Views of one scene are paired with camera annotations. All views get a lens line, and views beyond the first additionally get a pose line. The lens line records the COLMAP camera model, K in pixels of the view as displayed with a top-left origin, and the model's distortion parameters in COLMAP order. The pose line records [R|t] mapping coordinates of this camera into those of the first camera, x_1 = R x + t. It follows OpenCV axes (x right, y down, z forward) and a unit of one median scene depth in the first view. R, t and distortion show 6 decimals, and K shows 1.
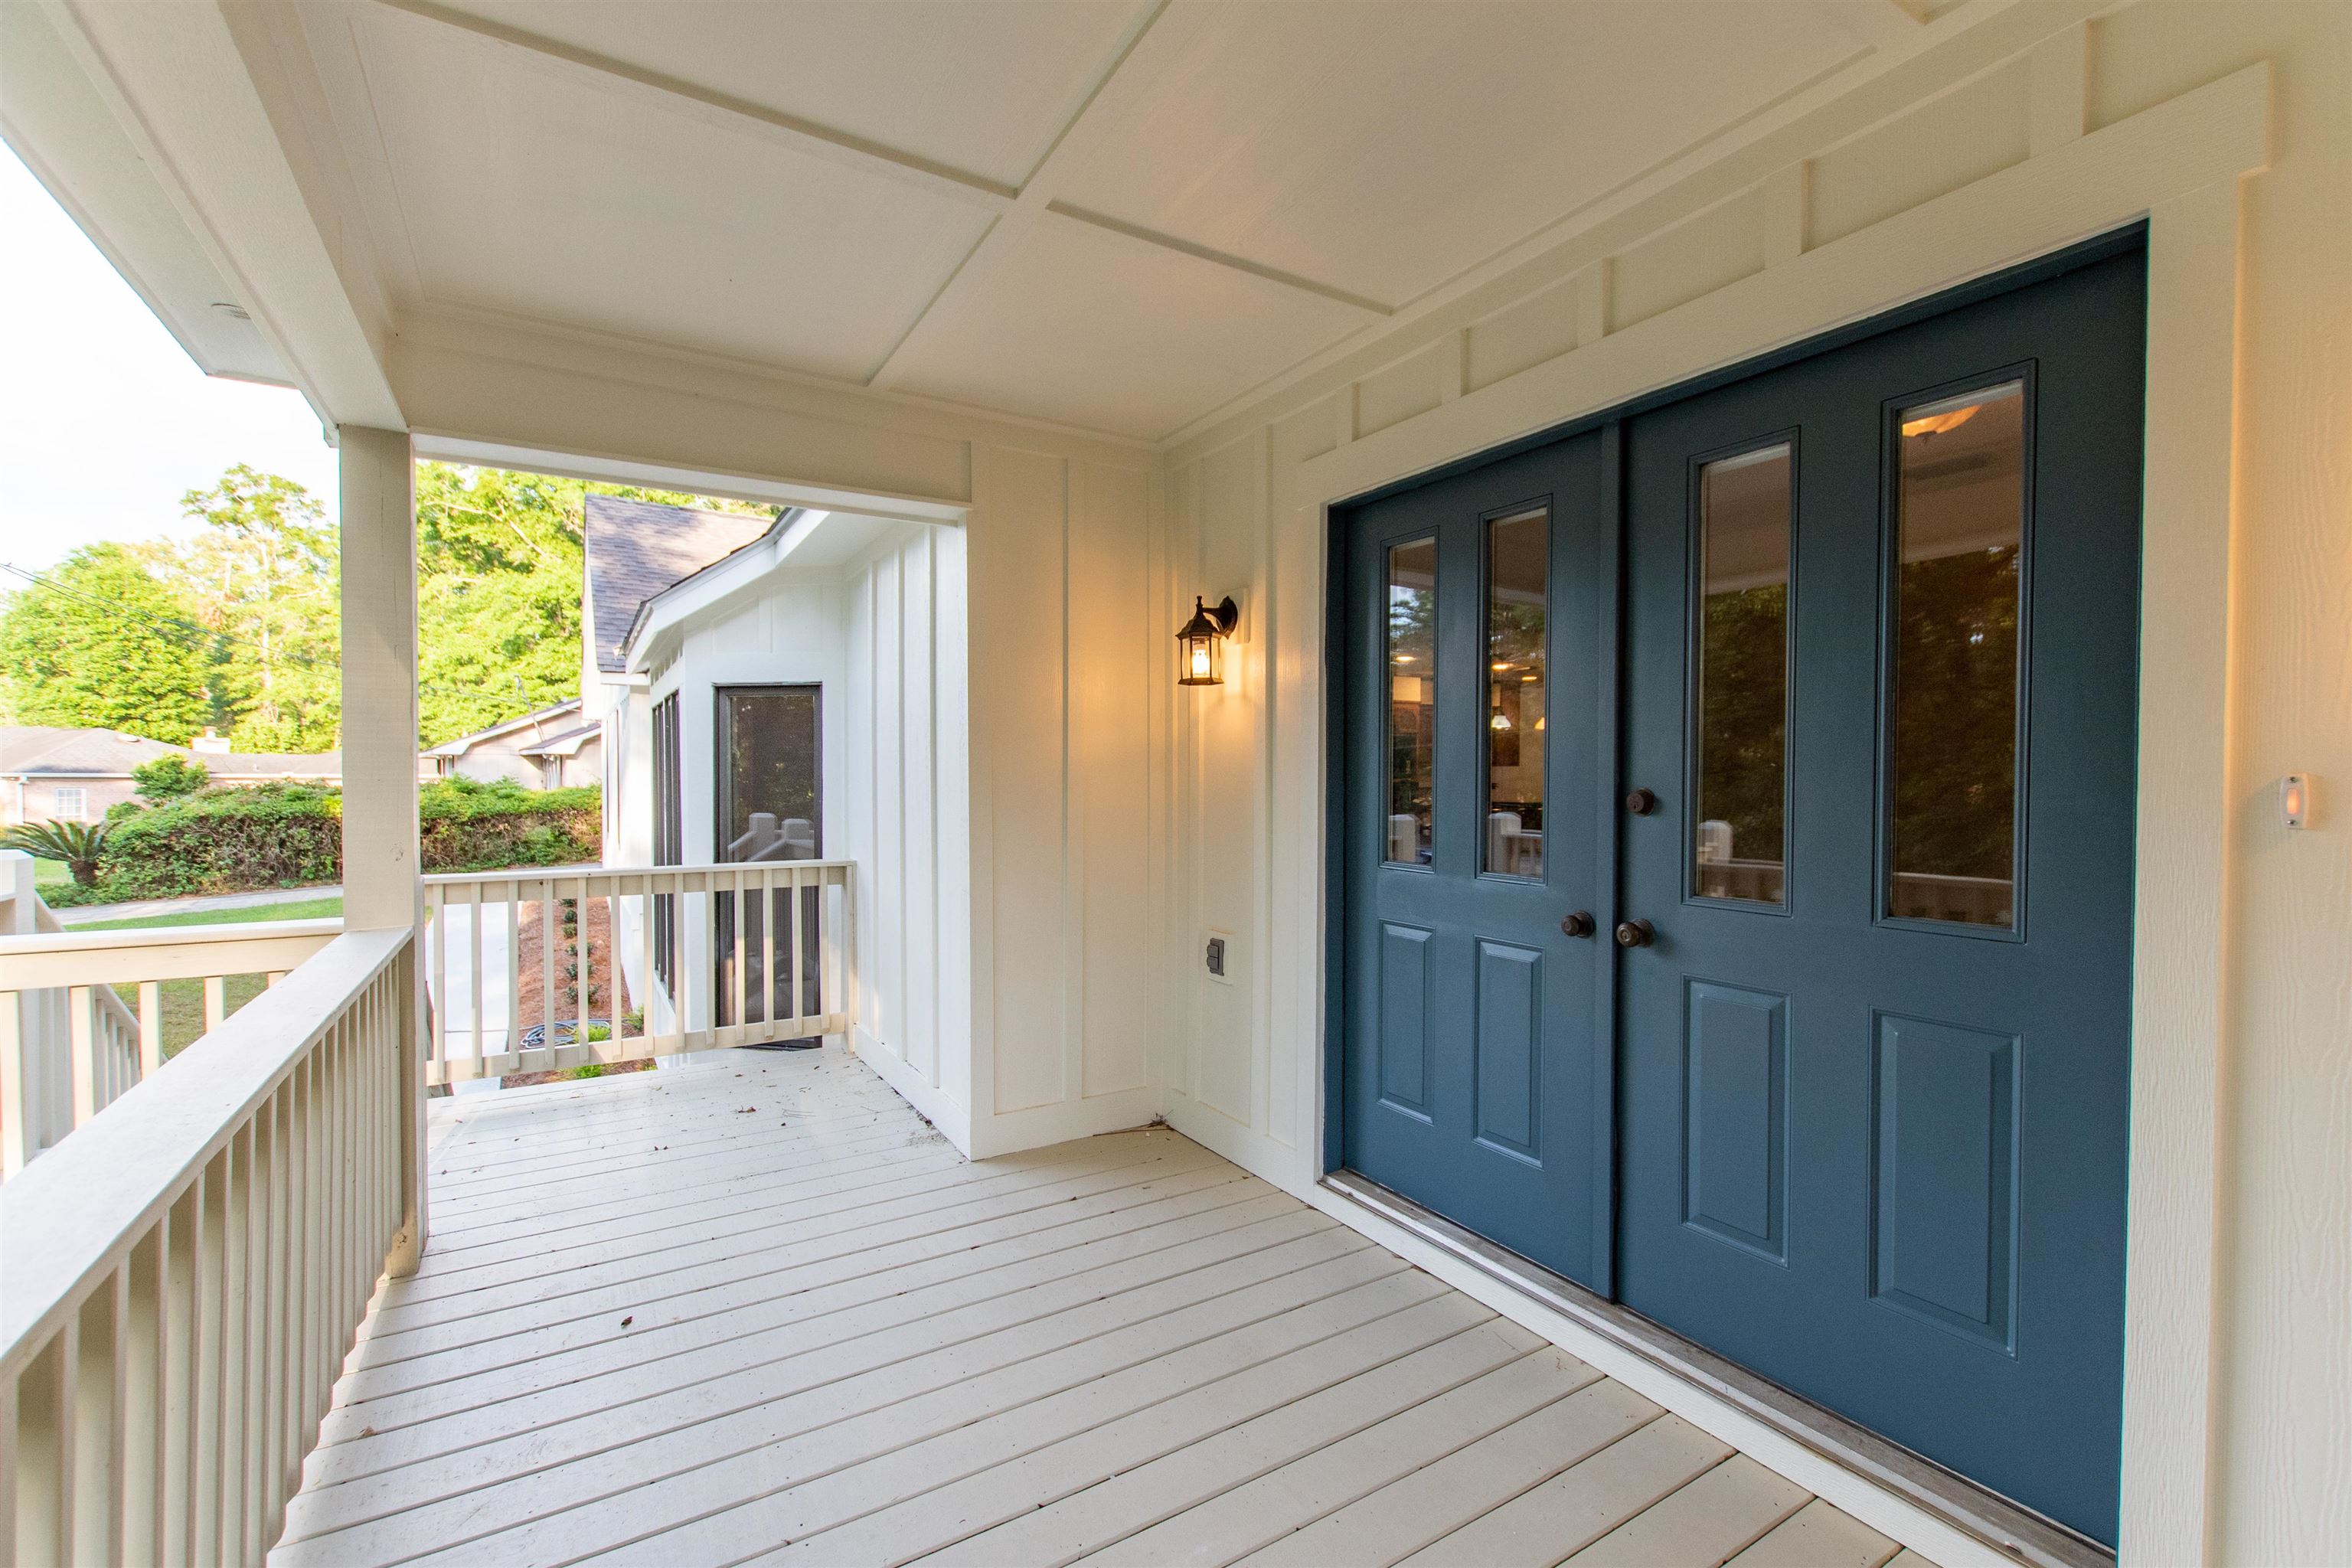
lens RADIAL K [[1018.7, 0, 1176.0], [0, 1018.7, 784.0], [0, 0, 1]] dist [-0.002068, -0.000387]
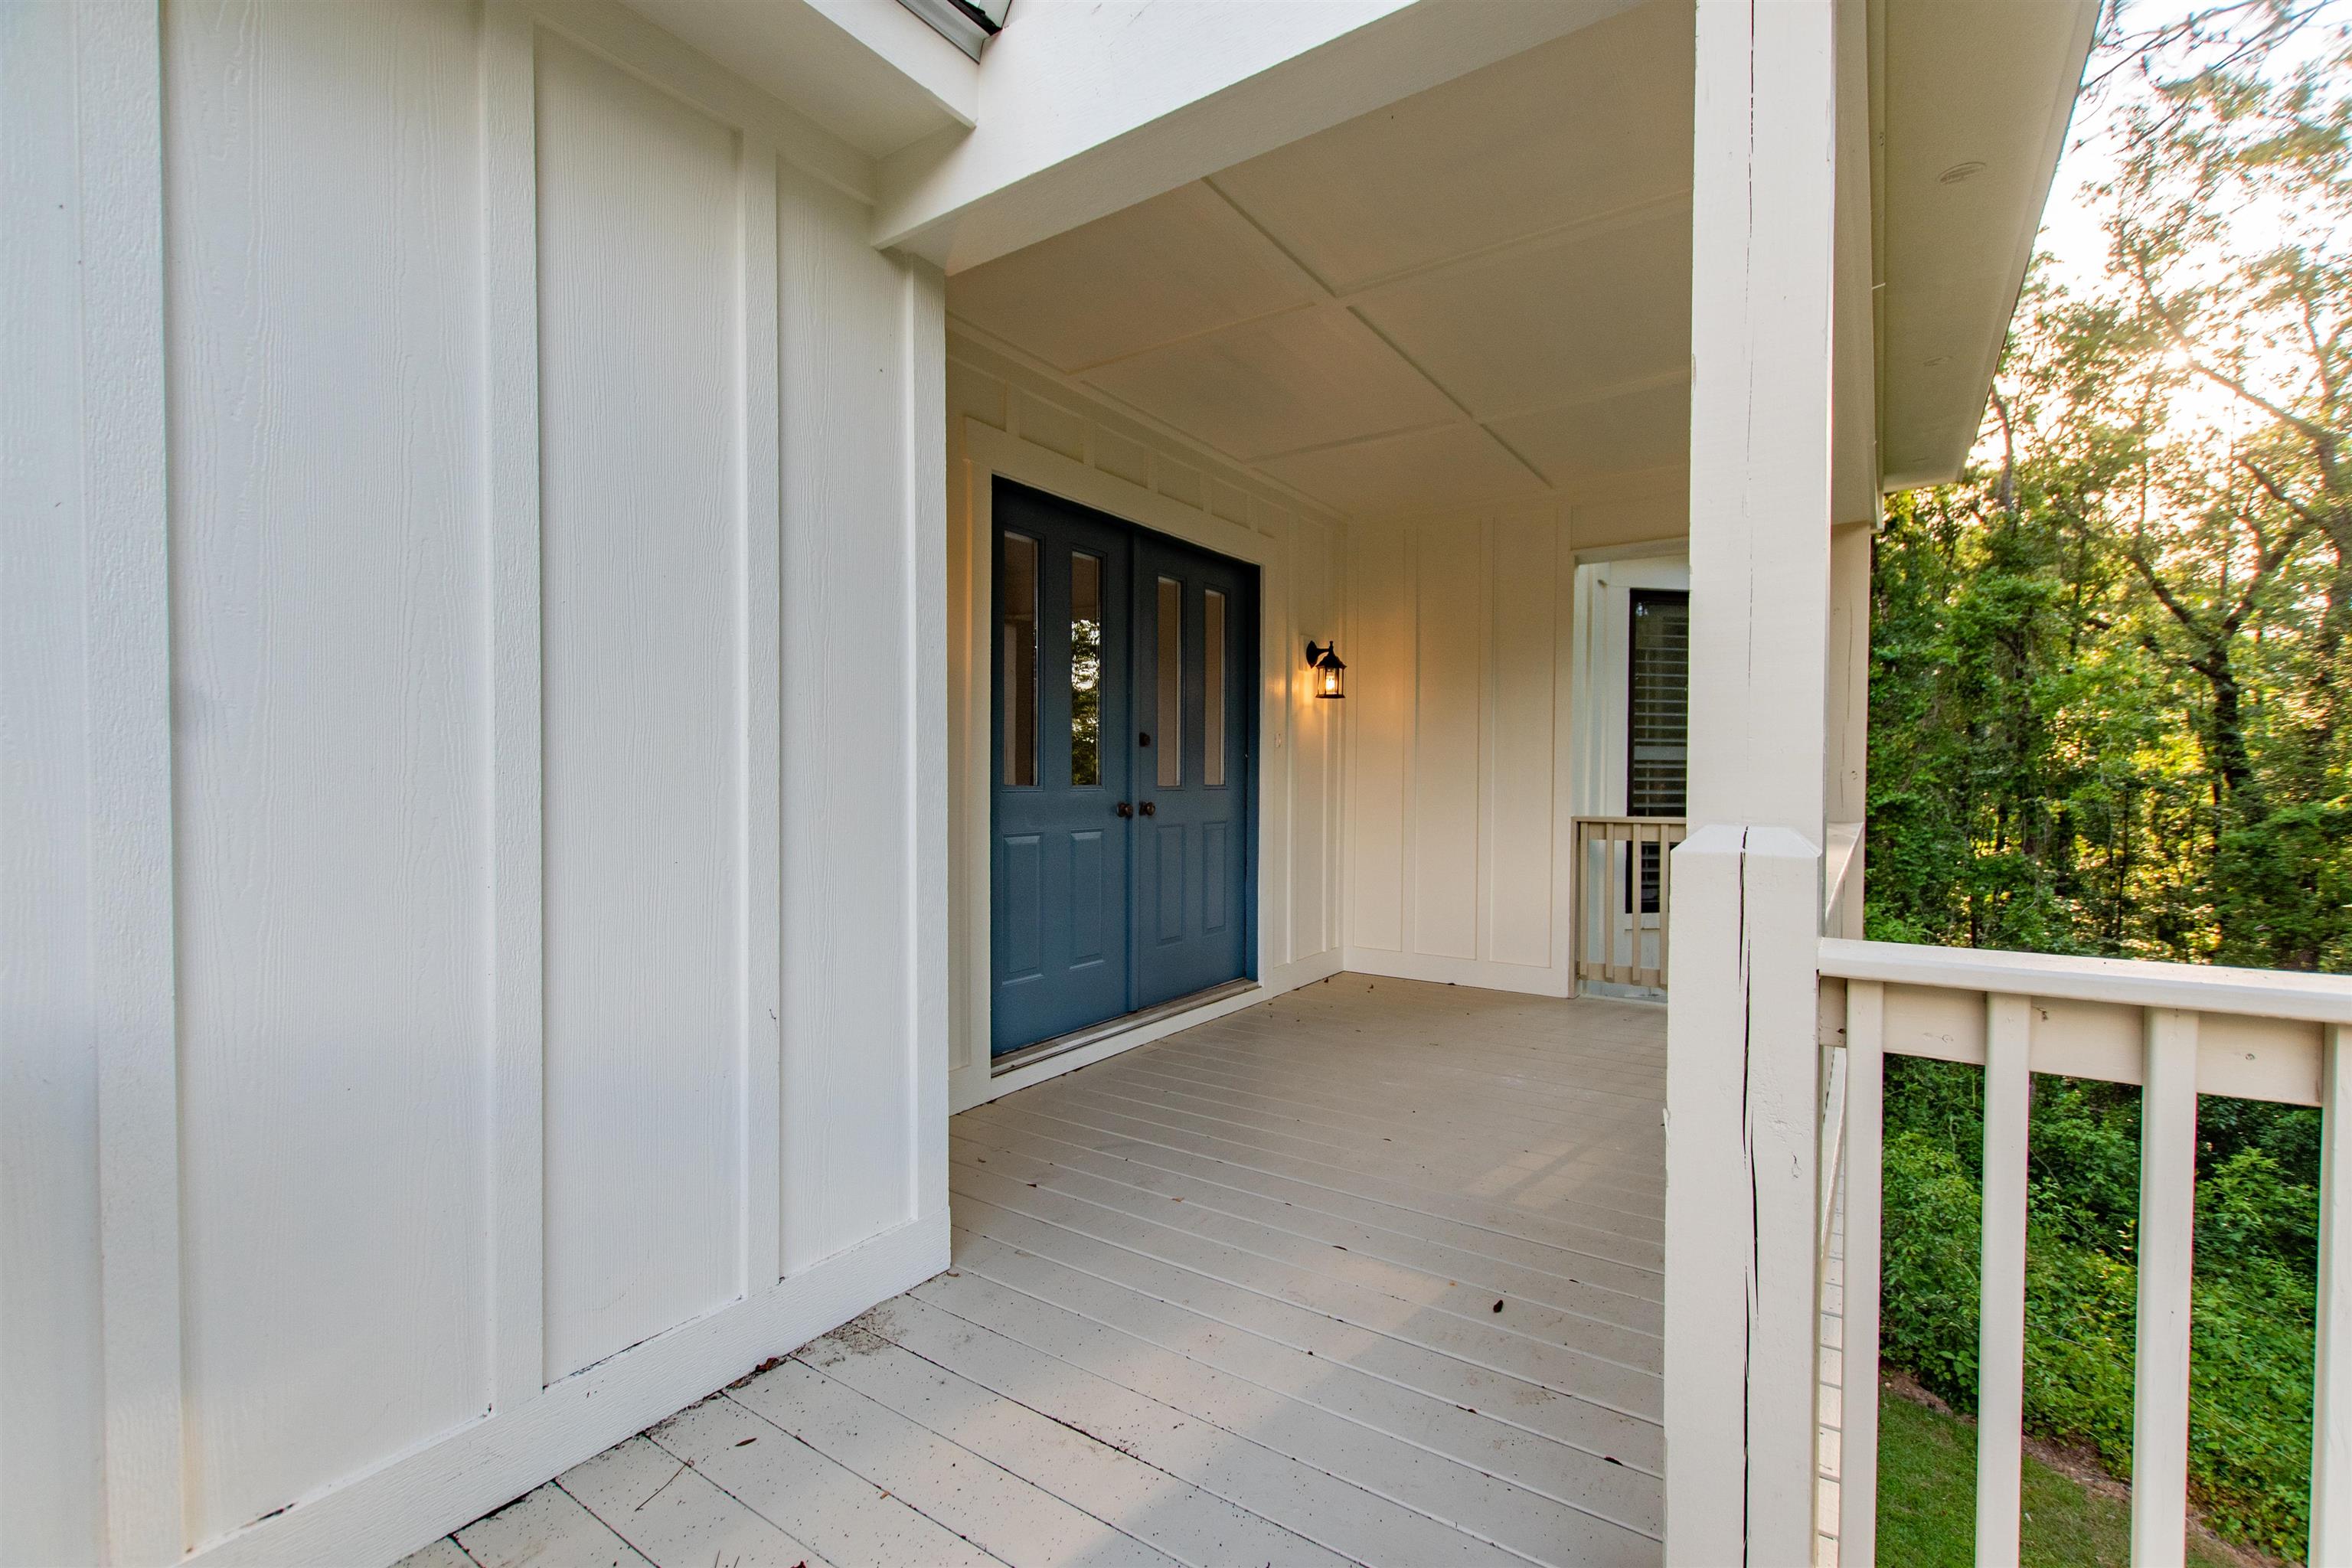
lens RADIAL K [[1018.7, 0, 1176.0], [0, 1018.7, 784.0], [0, 0, 1]] dist [-0.002068, -0.000387]
pose [[-0.410709, -0.006185, 0.911745, -1.001421], [0.010373, 0.999881, 0.011456, 0.061783], [-0.911707, 0.014163, -0.410596, 1.323627]]
